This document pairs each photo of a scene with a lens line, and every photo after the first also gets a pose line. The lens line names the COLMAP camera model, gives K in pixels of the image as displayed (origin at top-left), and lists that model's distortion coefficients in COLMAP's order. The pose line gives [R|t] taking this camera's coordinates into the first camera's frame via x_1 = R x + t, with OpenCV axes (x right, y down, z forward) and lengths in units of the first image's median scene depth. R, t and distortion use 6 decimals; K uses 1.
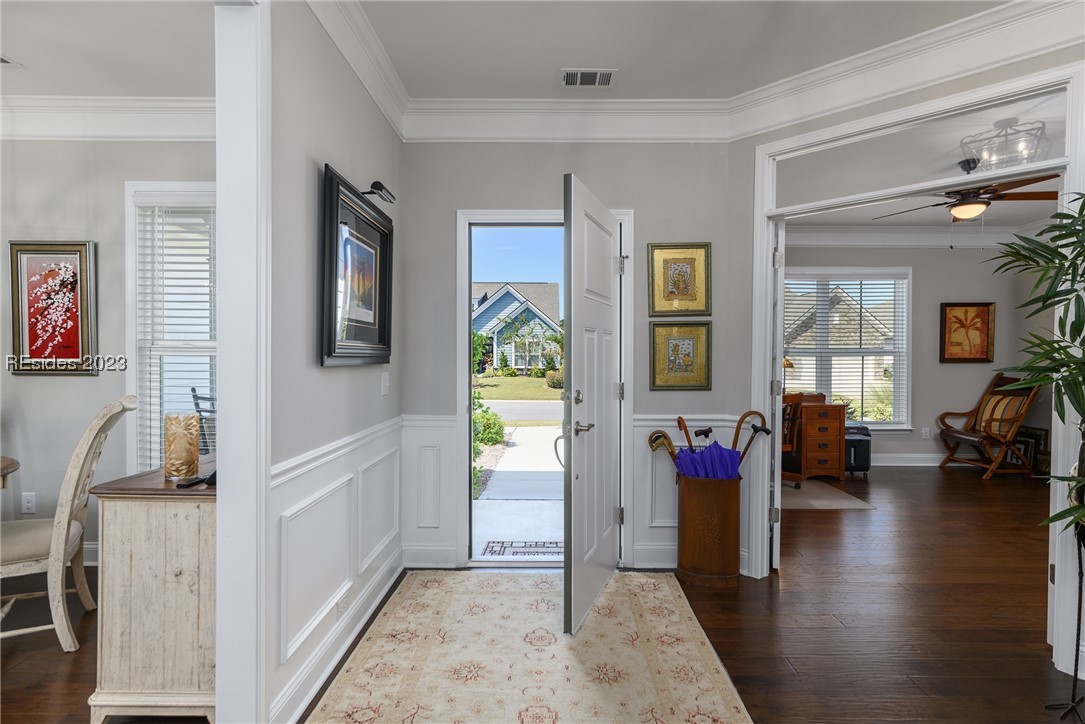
lens RADIAL K [[544.7, 0, 567.0], [0, 544.7, 359.8], [0, 0, 1]] dist [-0.000818, -0.000336]
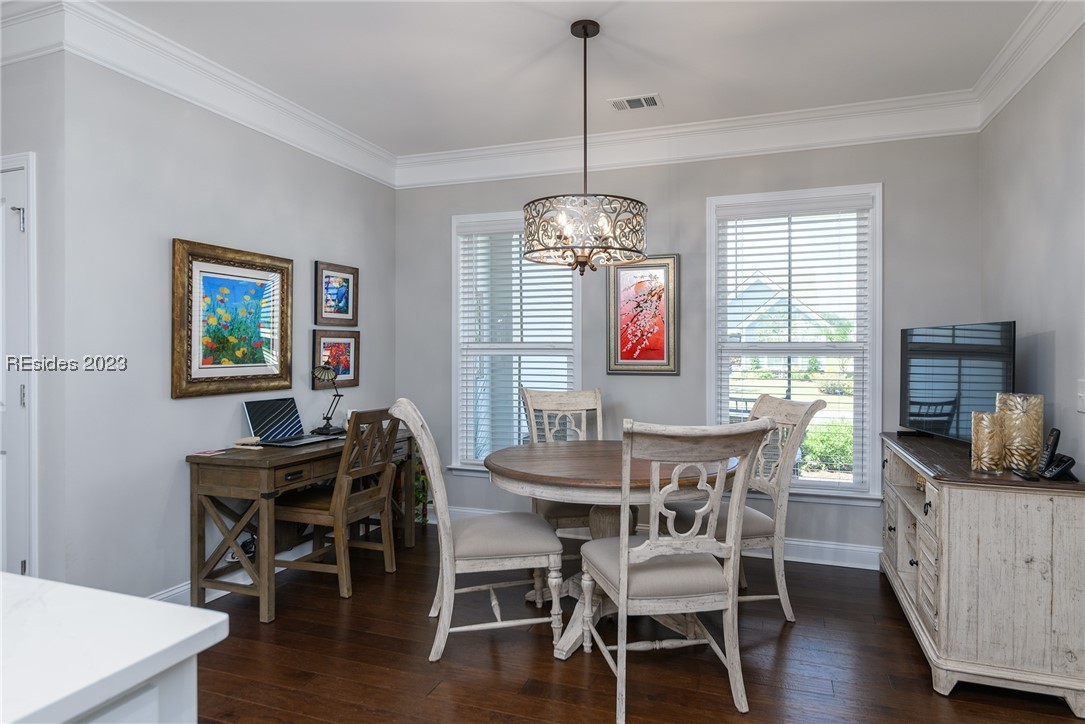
lens RADIAL K [[631.3, 0, 550.9], [0, 631.3, 356.2], [0, 0, 1]] dist [-0.002247, -0.001147]
pose [[0.937153, -0.002893, -0.348906, -1.165207], [0.000792, 0.999981, -0.006167, -0.004888], [0.348917, 0.005503, 0.937137, -0.502165]]
